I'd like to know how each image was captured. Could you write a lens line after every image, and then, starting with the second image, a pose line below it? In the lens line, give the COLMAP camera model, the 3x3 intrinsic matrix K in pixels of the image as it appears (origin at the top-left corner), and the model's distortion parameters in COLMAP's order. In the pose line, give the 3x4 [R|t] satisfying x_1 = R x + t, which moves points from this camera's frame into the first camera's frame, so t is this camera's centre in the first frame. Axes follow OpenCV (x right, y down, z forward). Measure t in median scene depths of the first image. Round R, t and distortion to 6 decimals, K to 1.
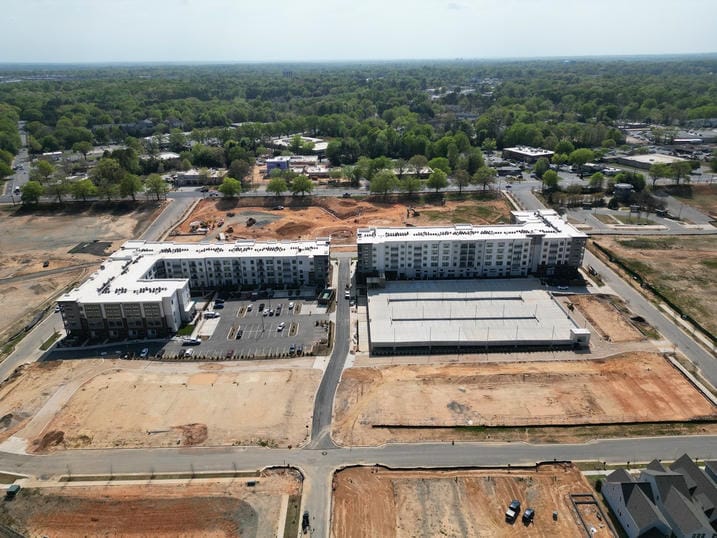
lens RADIAL K [[503.0, 0, 358.5], [0, 503.0, 269.0], [0, 0, 1]] dist [0.068746, -0.059897]
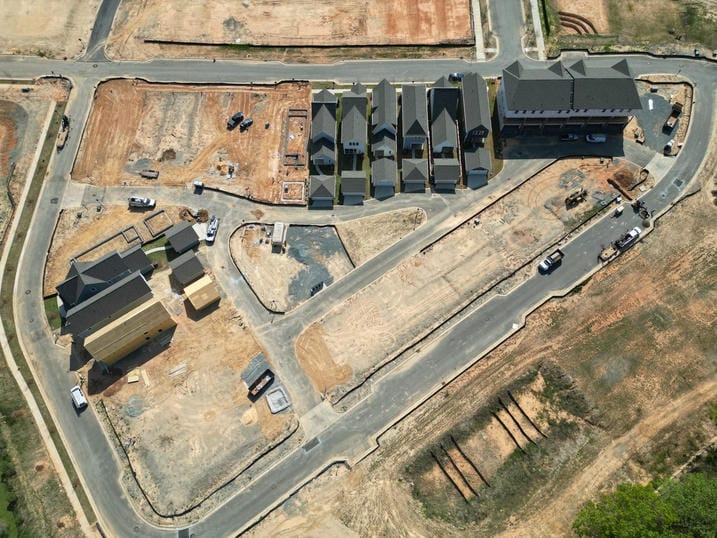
lens RADIAL K [[503.0, 0, 358.5], [0, 503.0, 269.0], [0, 0, 1]] dist [0.068746, -0.059897]
pose [[0.999480, 0.032139, -0.002569, 0.313731], [-0.021463, 0.722700, 0.690829, -0.061990], [0.024059, -0.690414, 0.723014, -0.065068]]
